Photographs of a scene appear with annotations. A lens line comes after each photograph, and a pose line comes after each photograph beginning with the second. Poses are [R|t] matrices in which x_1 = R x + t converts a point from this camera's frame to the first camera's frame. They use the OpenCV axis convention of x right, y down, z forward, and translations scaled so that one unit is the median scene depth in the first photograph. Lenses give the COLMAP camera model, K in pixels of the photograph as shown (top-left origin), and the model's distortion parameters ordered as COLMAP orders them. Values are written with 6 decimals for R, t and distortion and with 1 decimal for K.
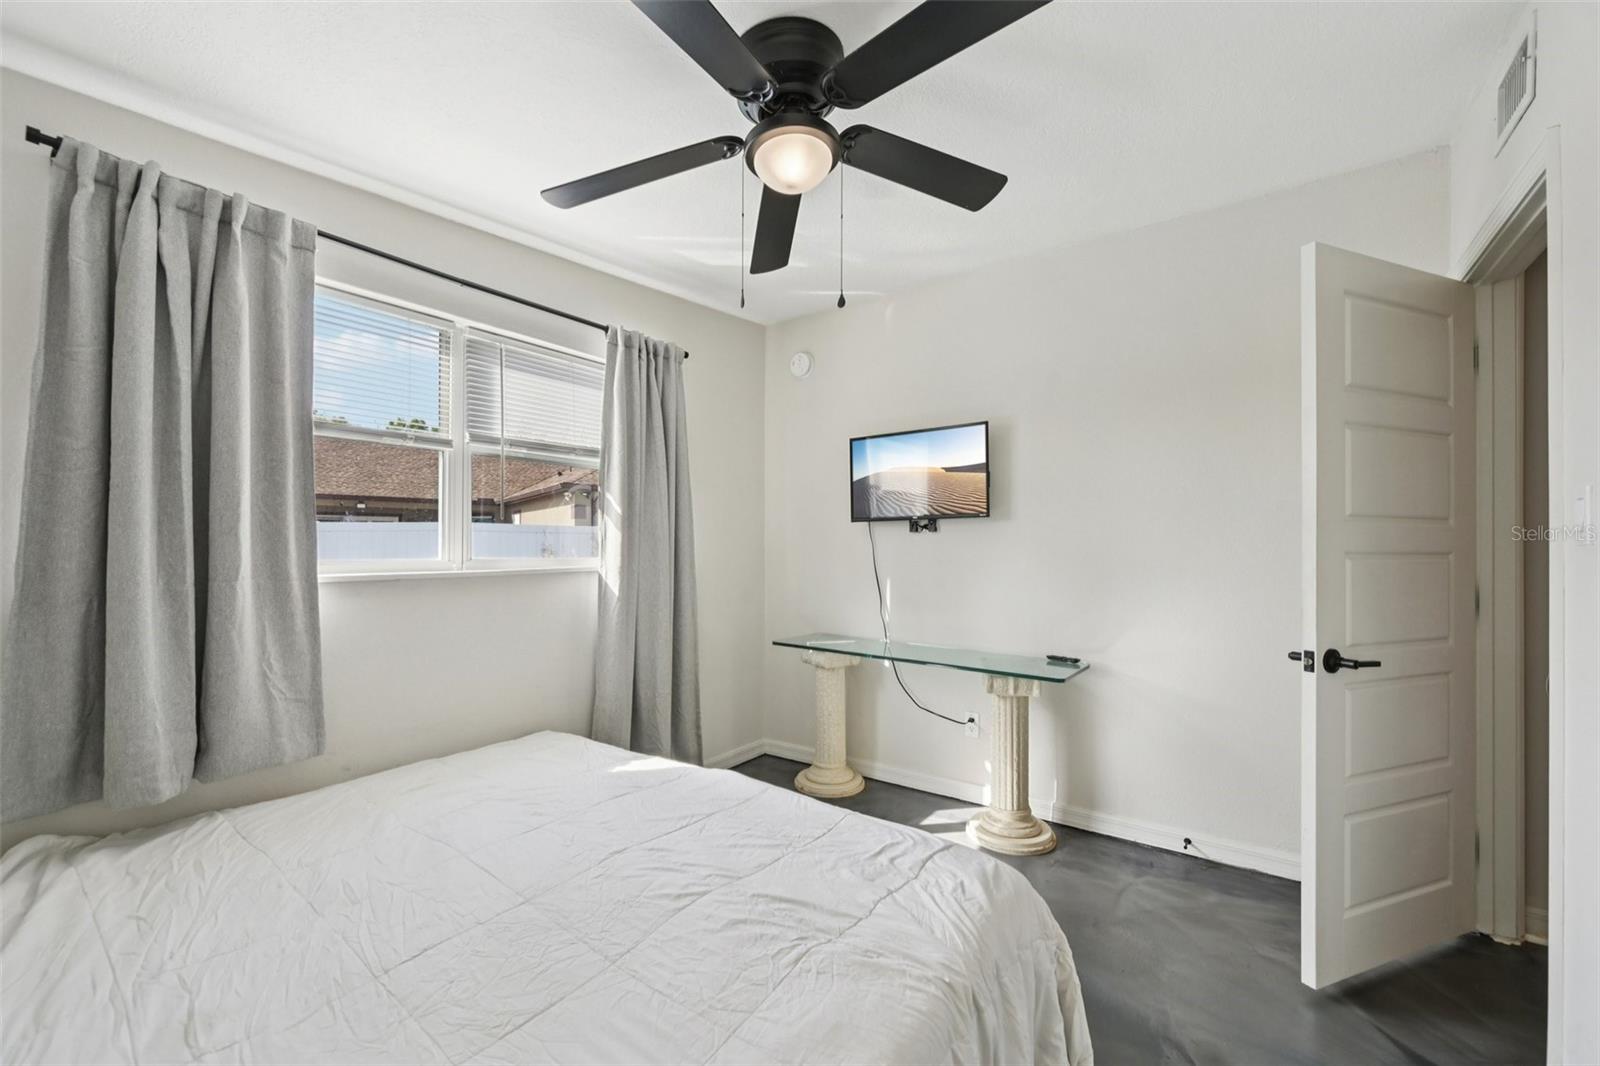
lens RADIAL K [[632.1, 0, 803.6], [0, 632.1, 542.4], [0, 0, 1]] dist [0.000518, -0.000243]
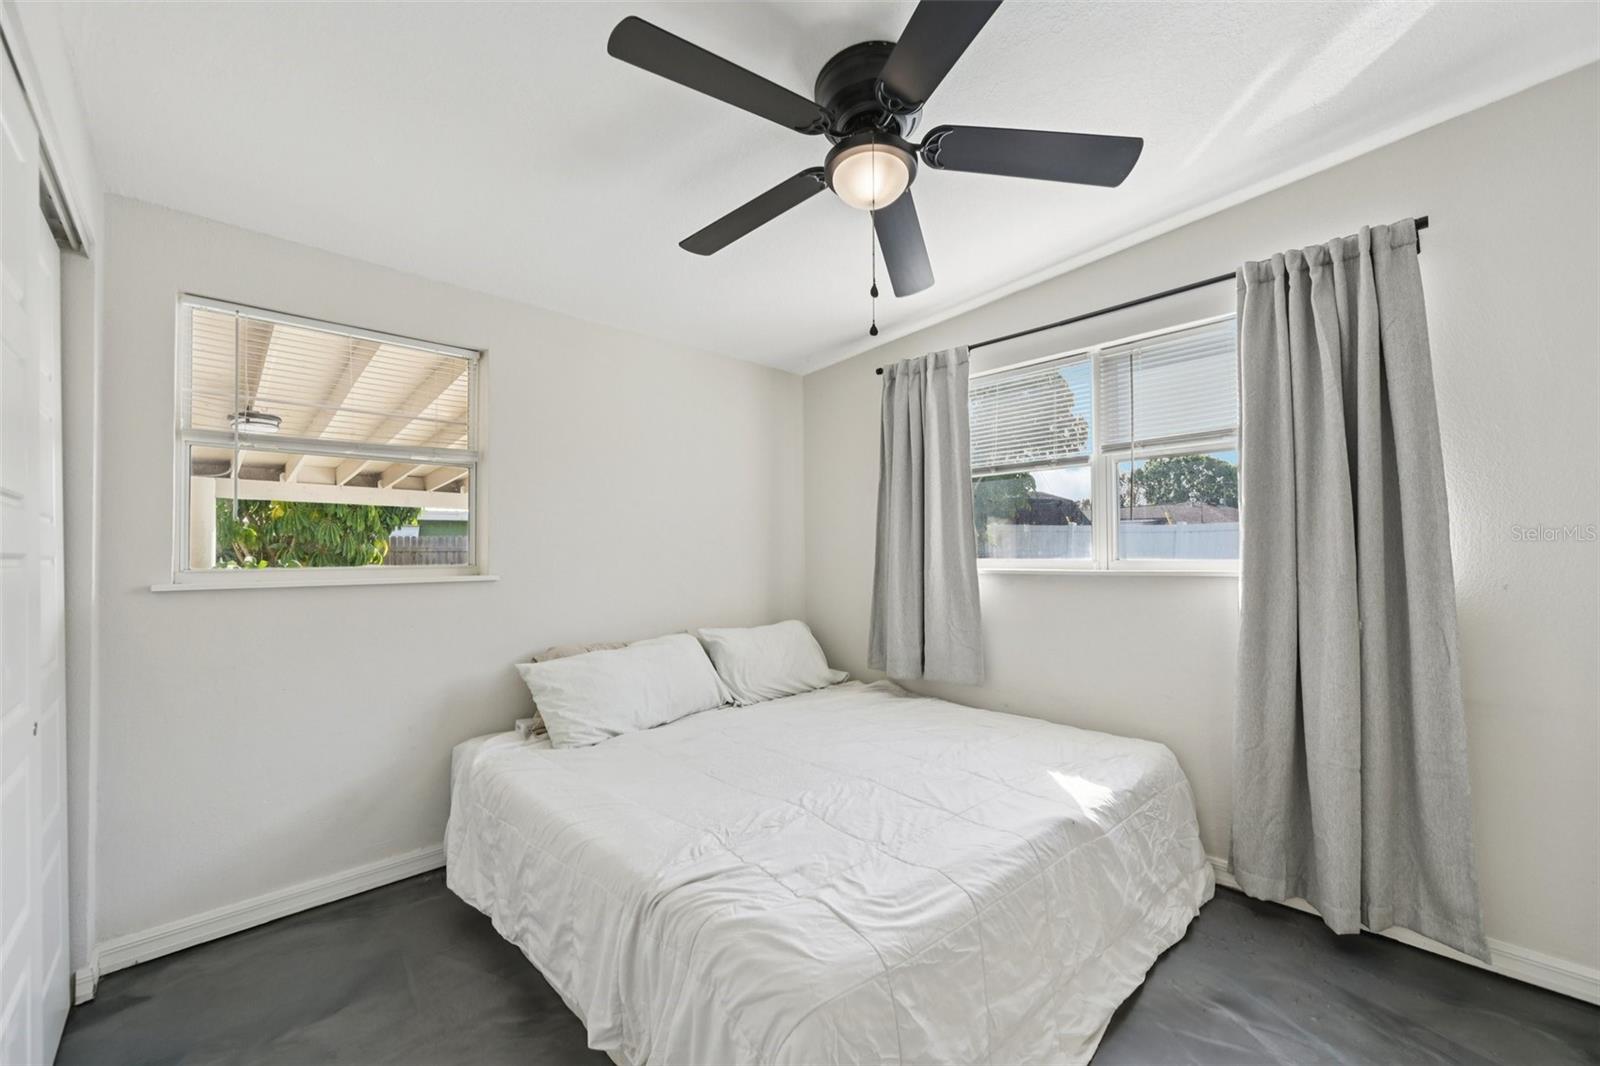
lens RADIAL K [[632.1, 0, 803.6], [0, 632.1, 542.4], [0, 0, 1]] dist [0.000518, -0.000243]
pose [[-0.183276, -0.013823, -0.982964, 0.822558], [0.018688, 0.999671, -0.017543, 0.006289], [0.982884, -0.021585, -0.182958, 0.871253]]
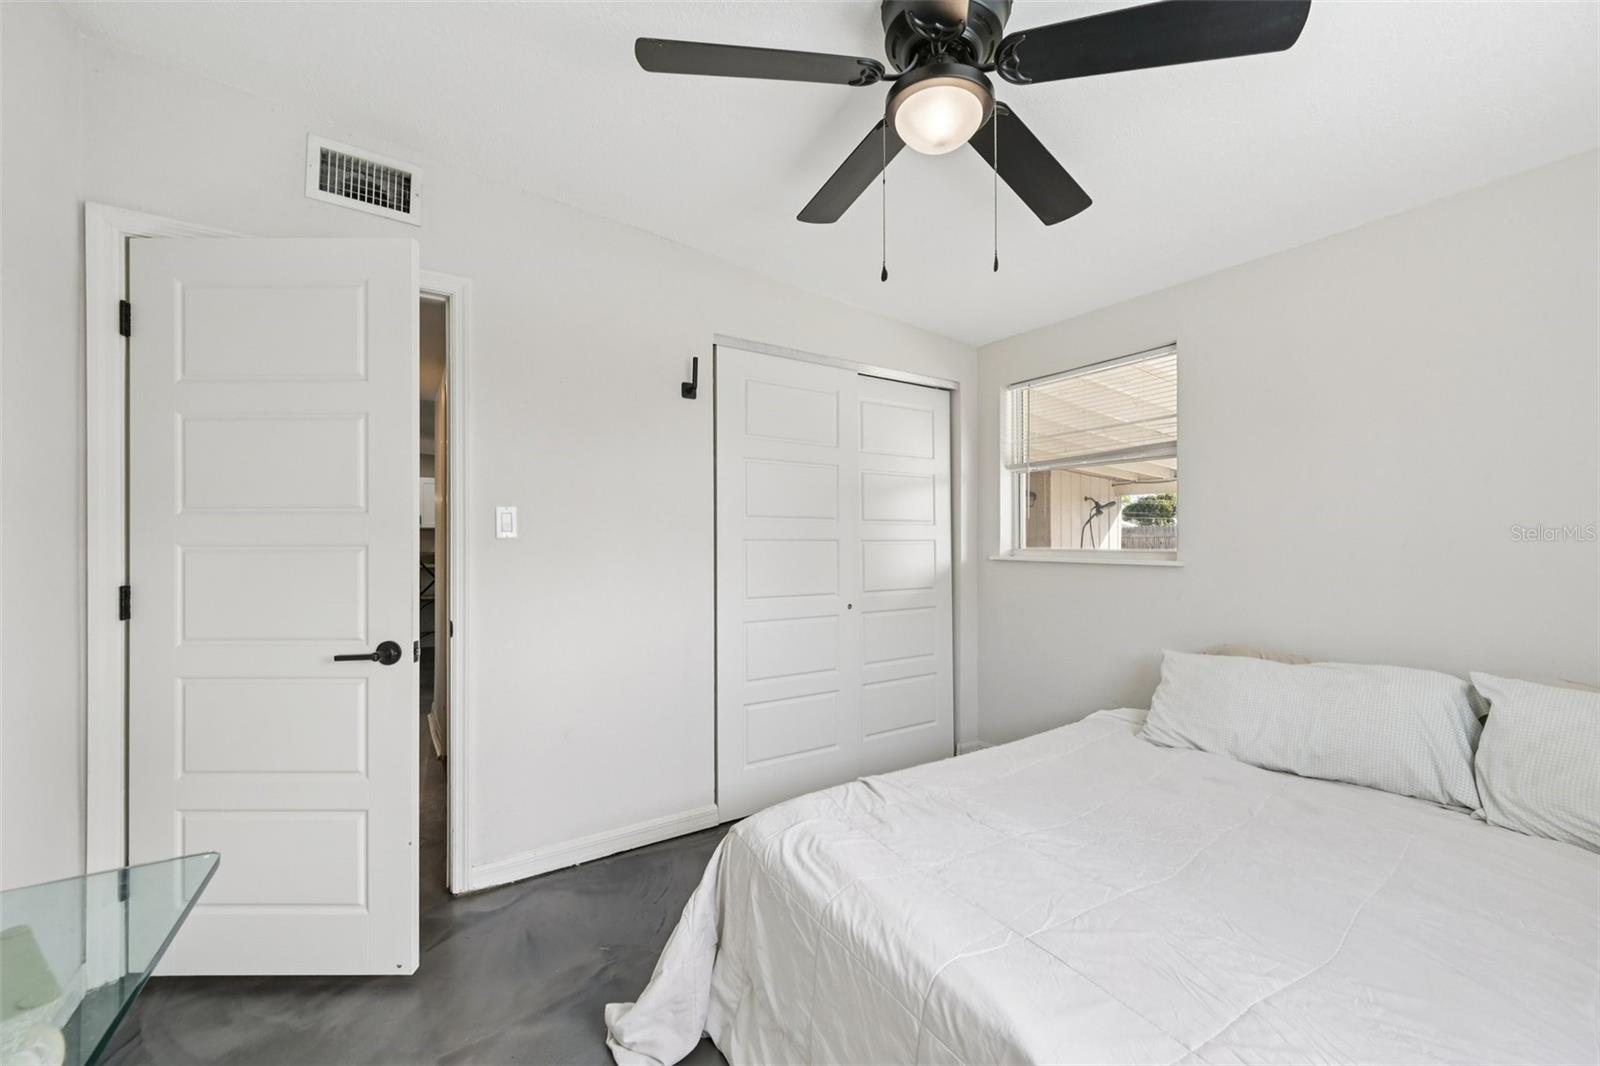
lens RADIAL K [[632.1, 0, 803.6], [0, 632.1, 542.4], [0, 0, 1]] dist [0.000518, -0.000243]
pose [[-0.930811, -0.000693, 0.365501, -0.136837], [-0.004531, 0.999943, -0.009641, 0.015565], [-0.365473, -0.010630, -0.930761, 1.554965]]
